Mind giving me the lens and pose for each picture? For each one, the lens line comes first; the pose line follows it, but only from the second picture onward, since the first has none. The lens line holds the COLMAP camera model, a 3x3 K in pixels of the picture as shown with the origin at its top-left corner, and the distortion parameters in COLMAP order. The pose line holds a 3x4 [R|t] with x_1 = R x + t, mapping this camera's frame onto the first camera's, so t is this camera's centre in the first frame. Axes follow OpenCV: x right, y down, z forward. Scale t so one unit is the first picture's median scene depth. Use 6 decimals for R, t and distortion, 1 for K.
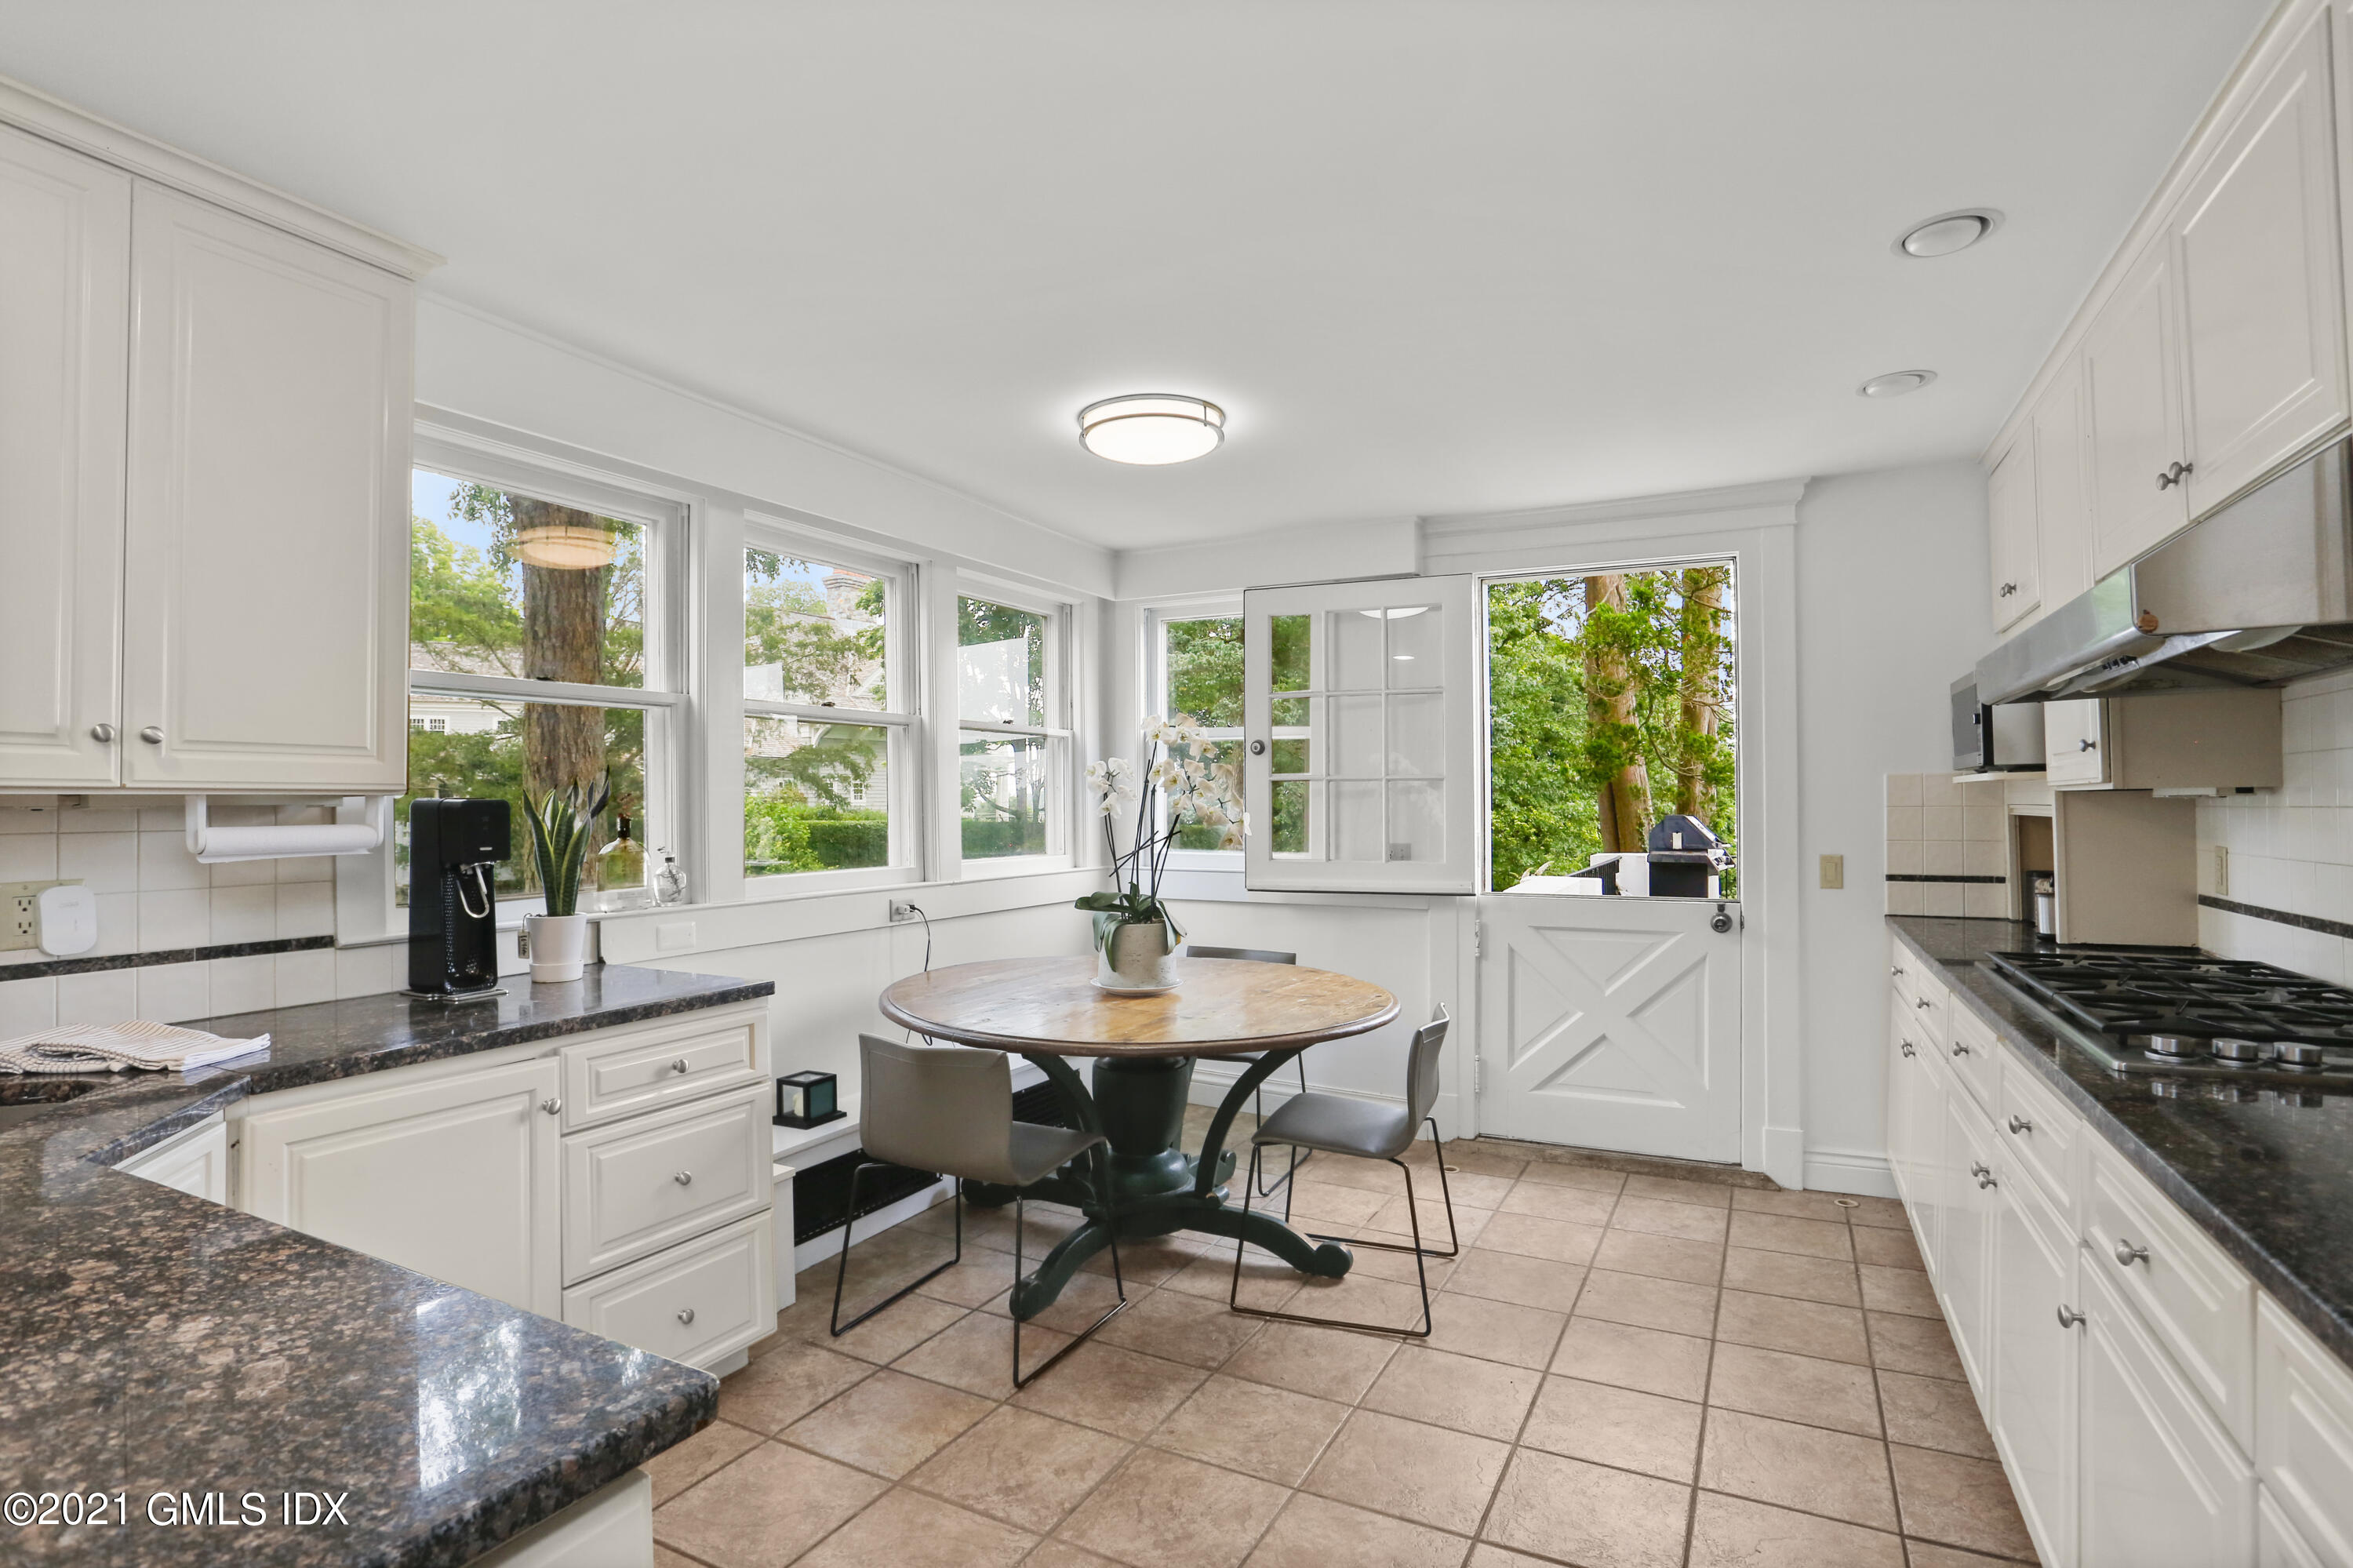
lens RADIAL K [[1161.3, 0, 1176.4], [0, 1161.3, 790.5], [0, 0, 1]] dist [-0.049026, 0.017176]
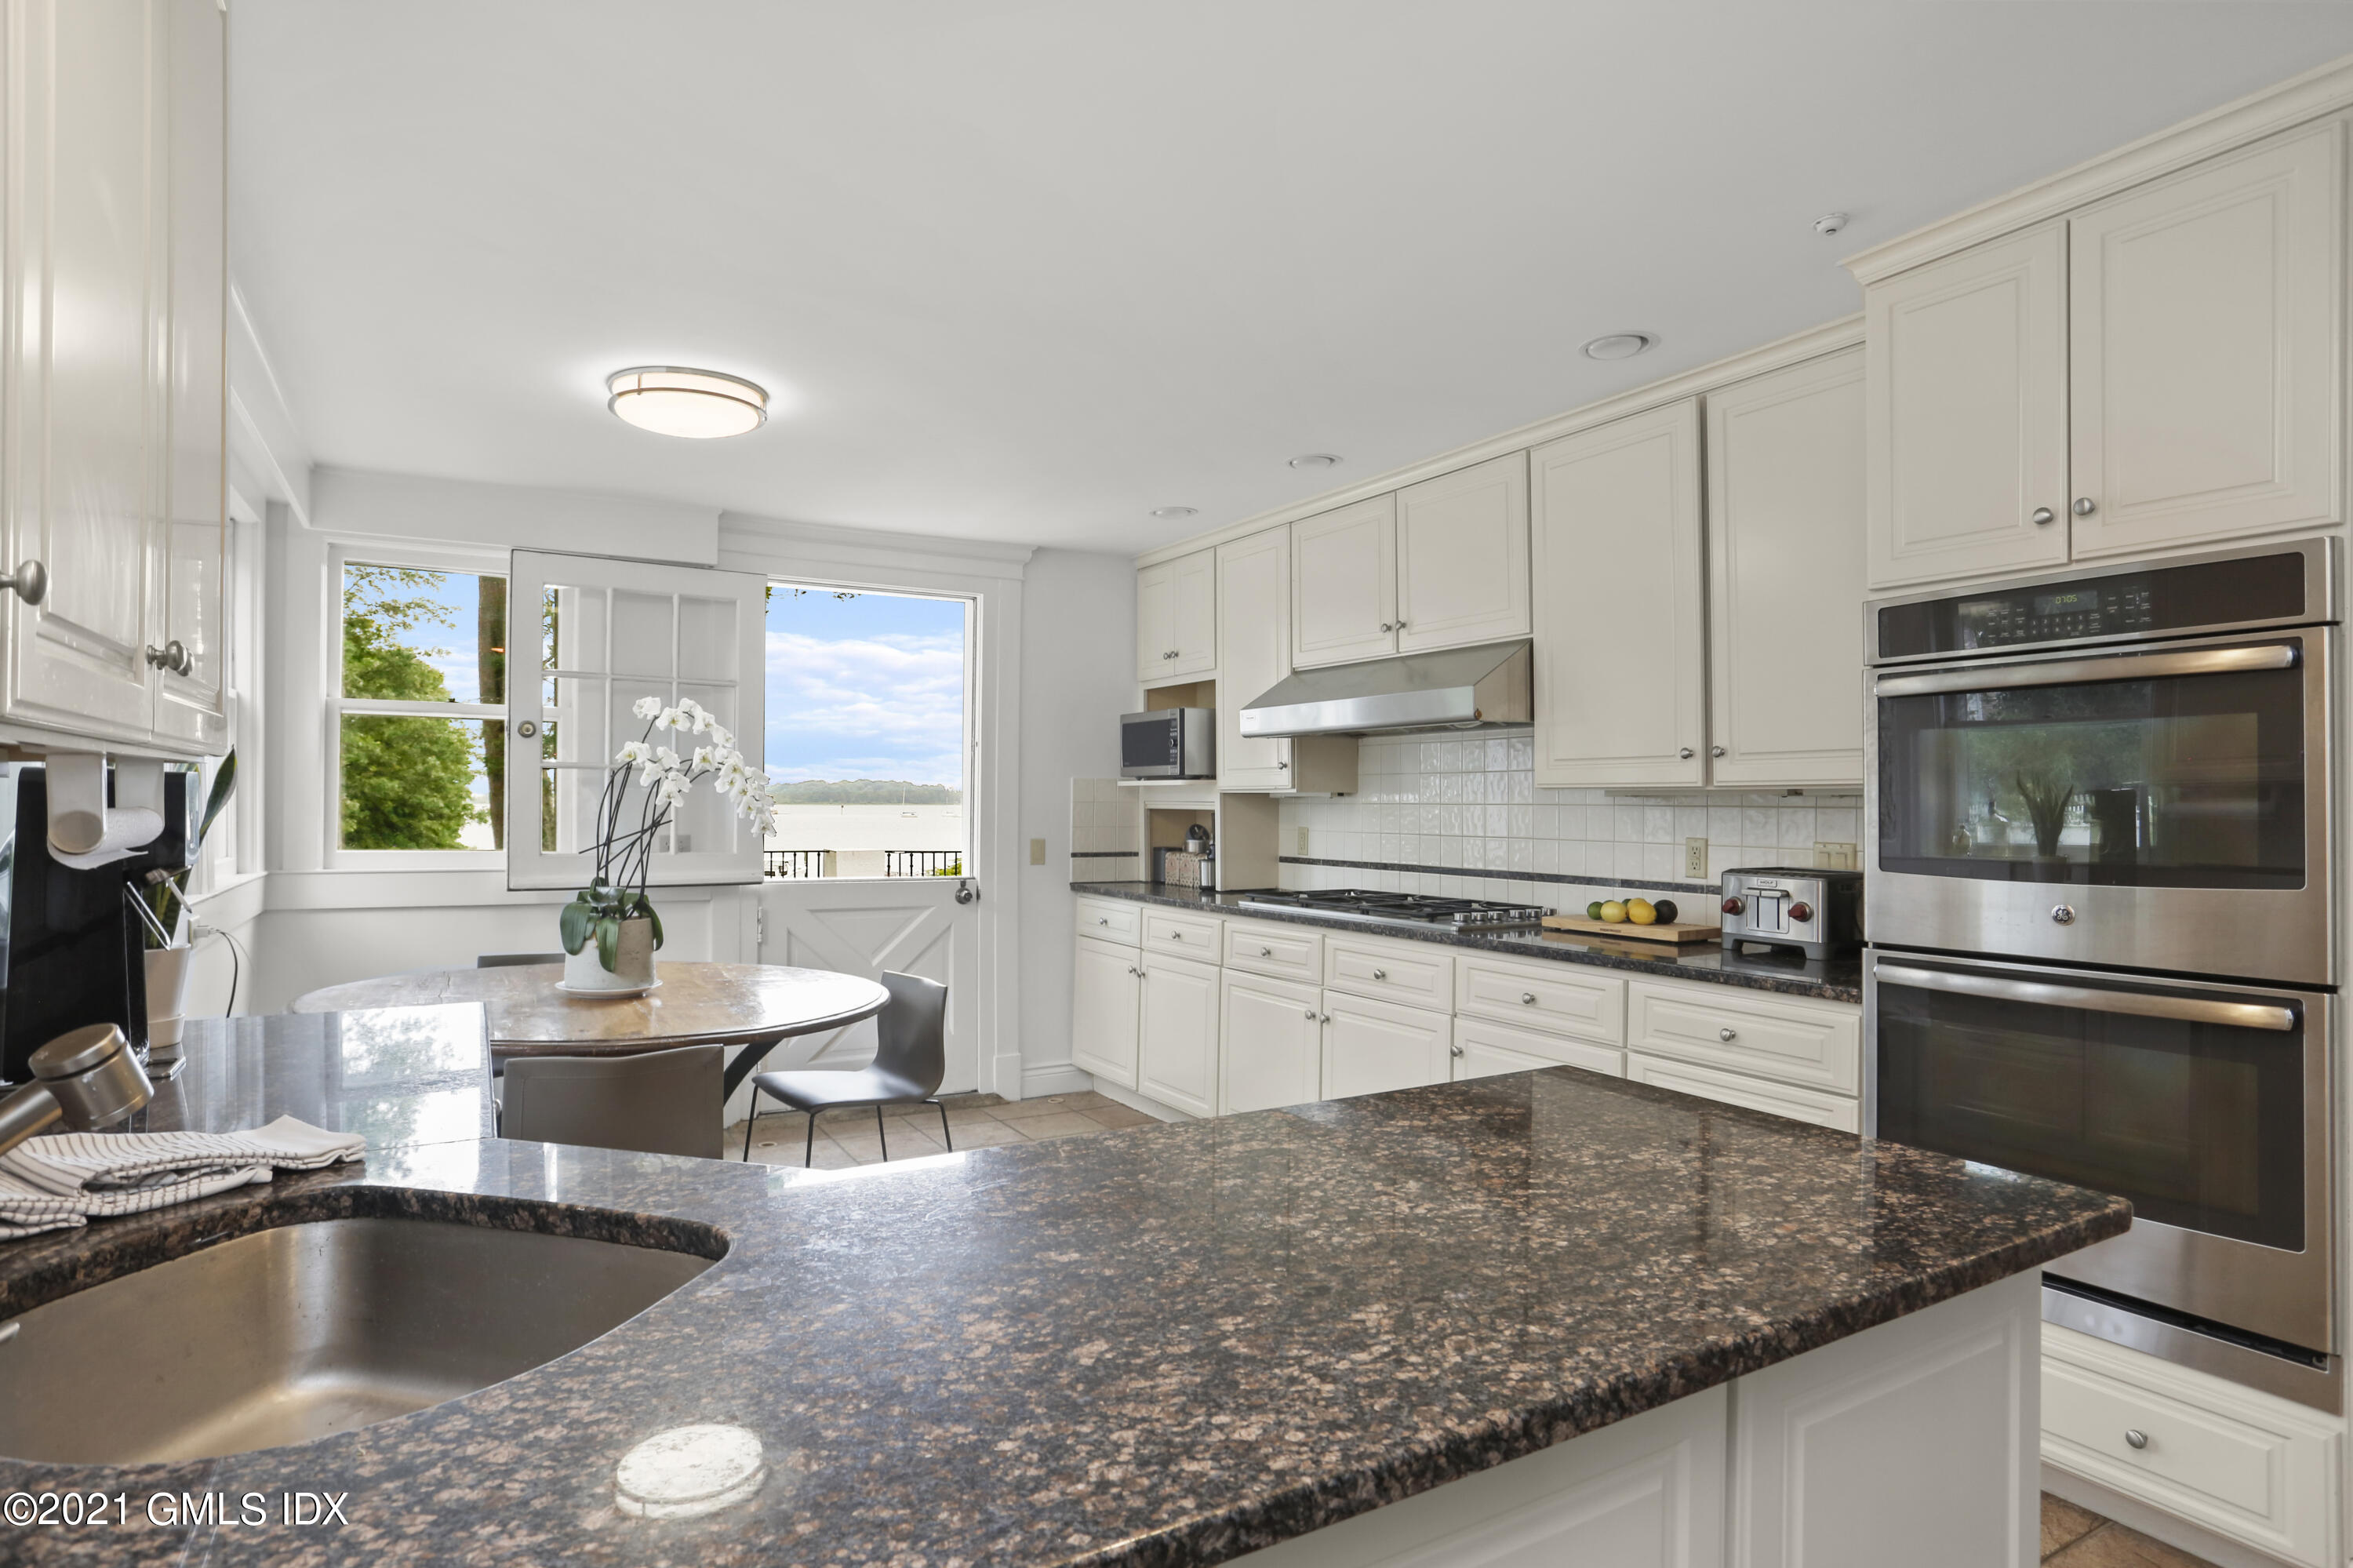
lens RADIAL K [[1256.4, 0, 1196.9], [0, 1256.4, 780.7], [0, 0, 1]] dist [-0.043079, 0.022019]
pose [[0.563550, 0.019421, 0.825853, -0.537428], [-0.020048, 0.999751, -0.009830, 0.000978], [-0.825838, -0.011017, 0.563799, 0.049621]]
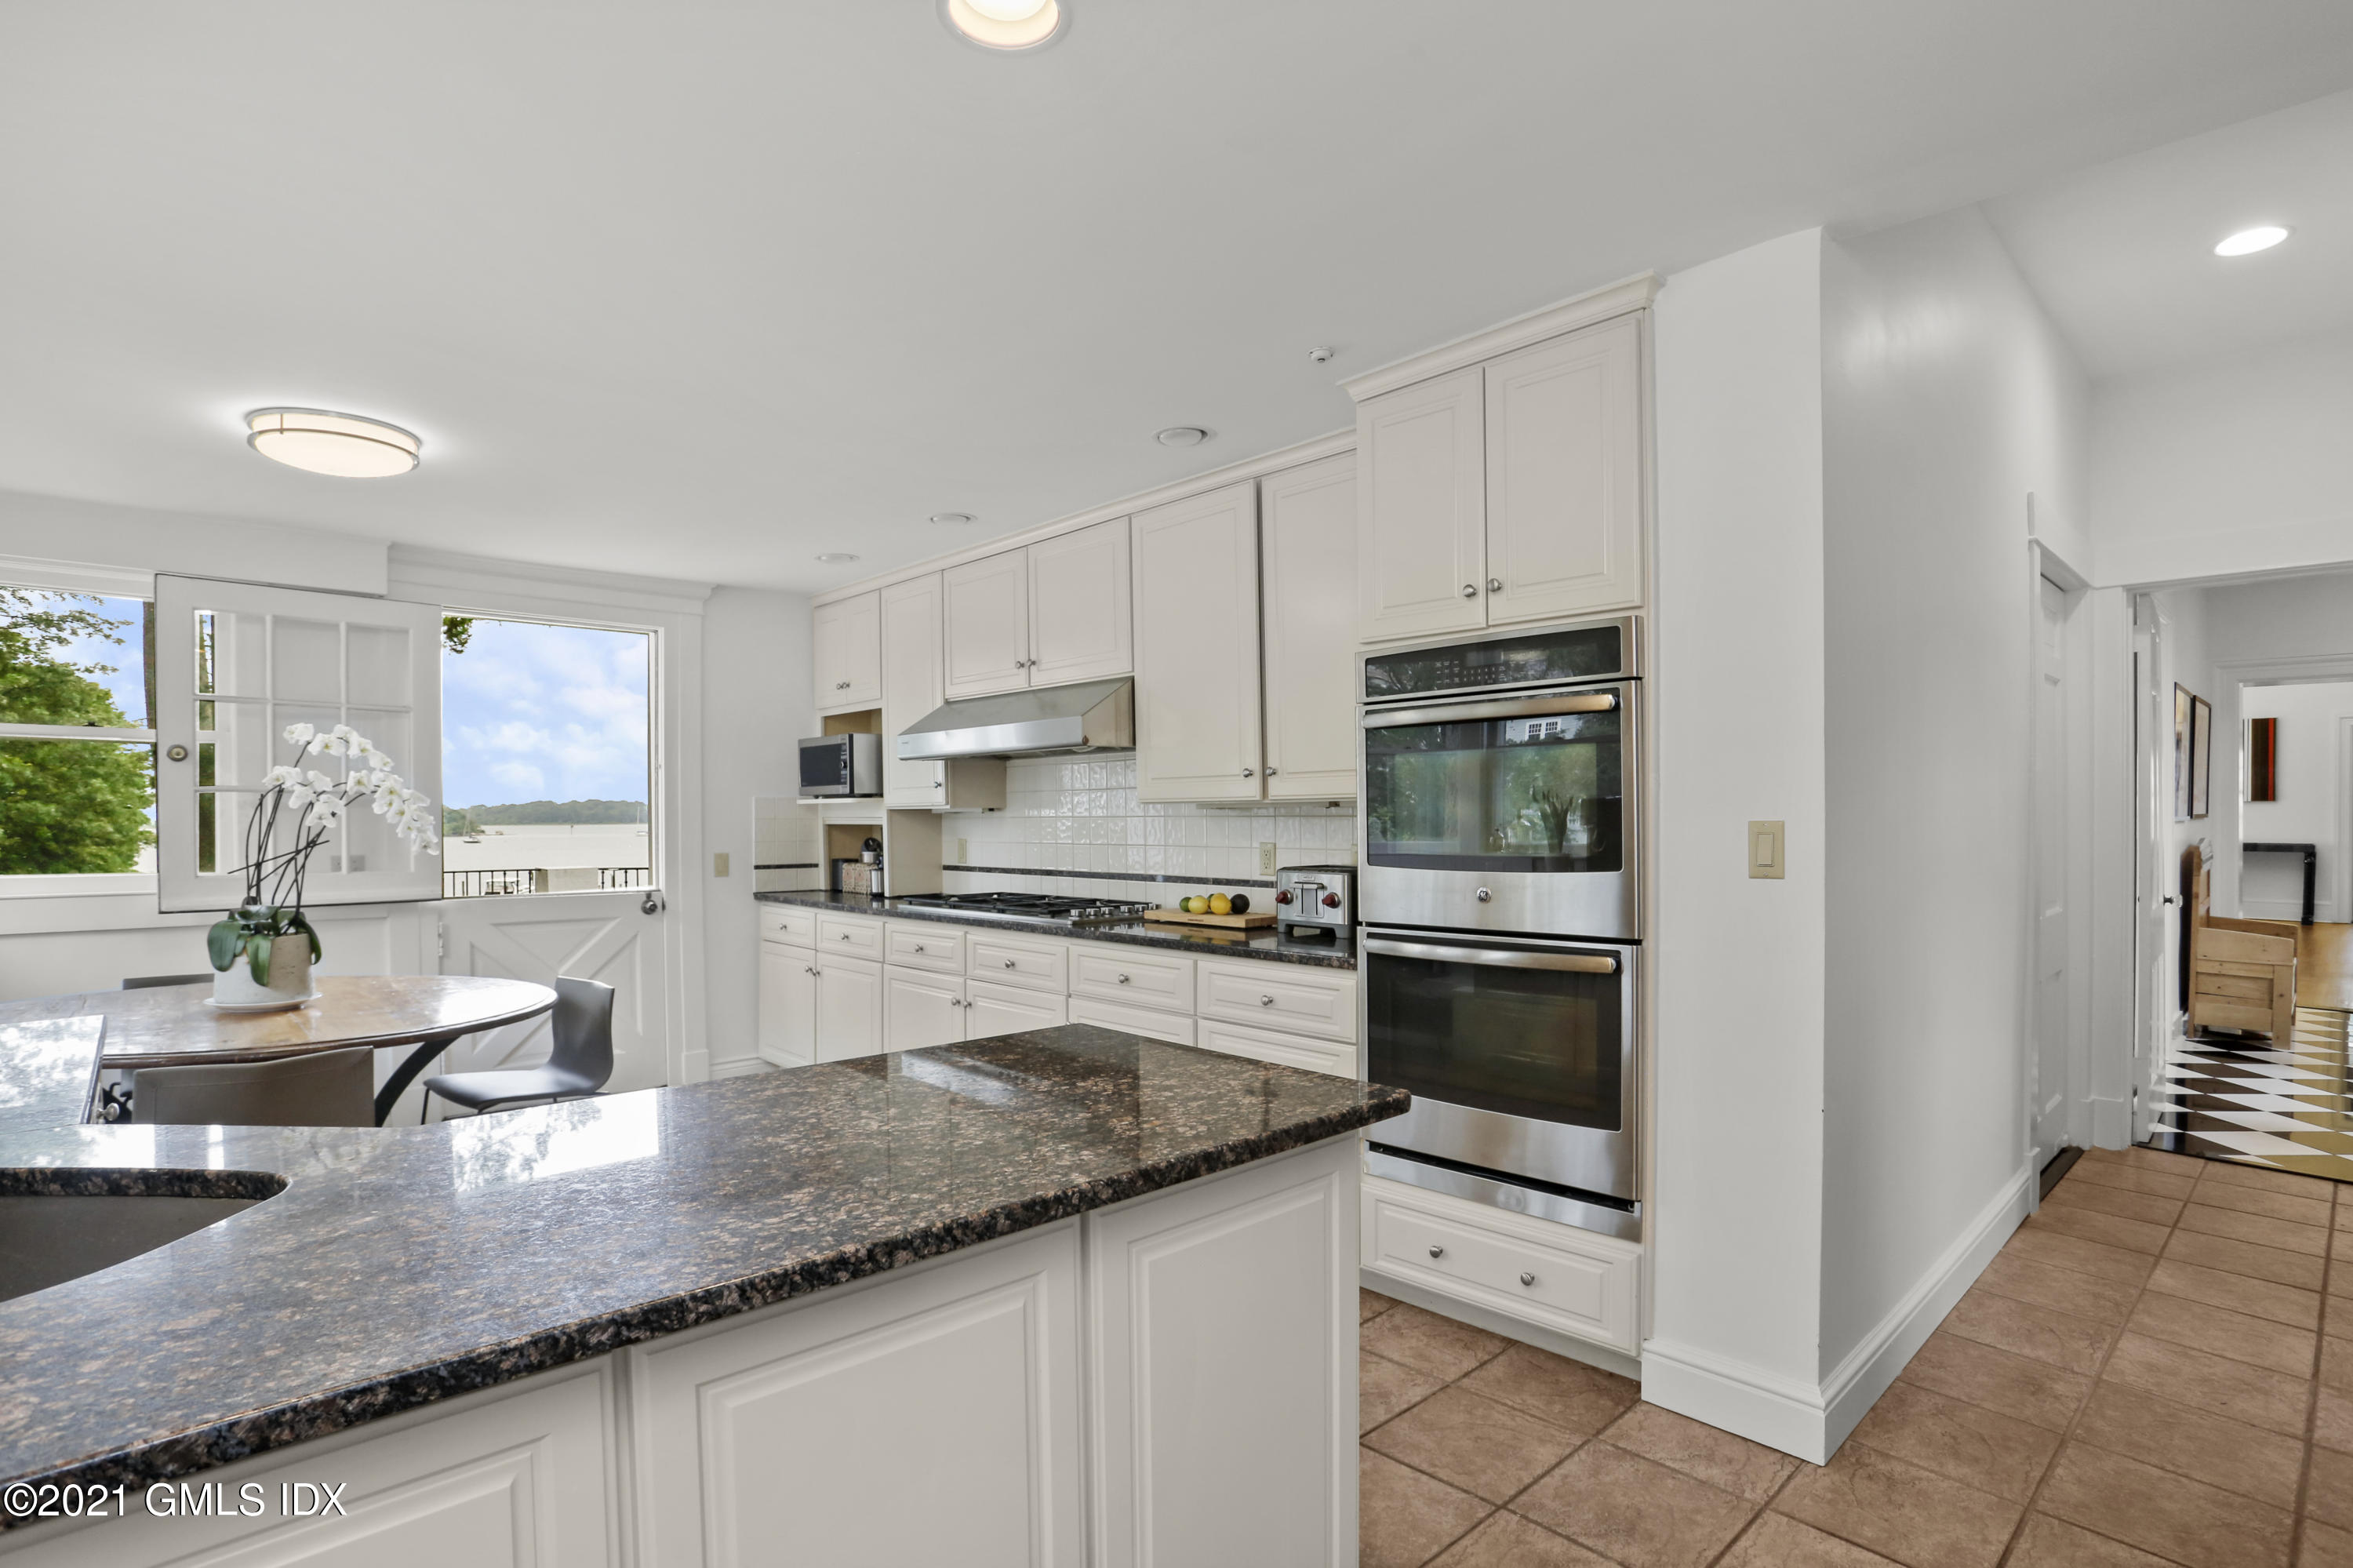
lens RADIAL K [[1161.3, 0, 1196.4], [0, 1161.3, 820.2], [0, 0, 1]] dist [-0.049026, 0.017176]
pose [[0.374331, -0.003633, 0.927288, -0.562822], [-0.009621, 0.999923, 0.007802, -0.000652], [-0.927245, -0.011842, 0.374268, -0.082768]]
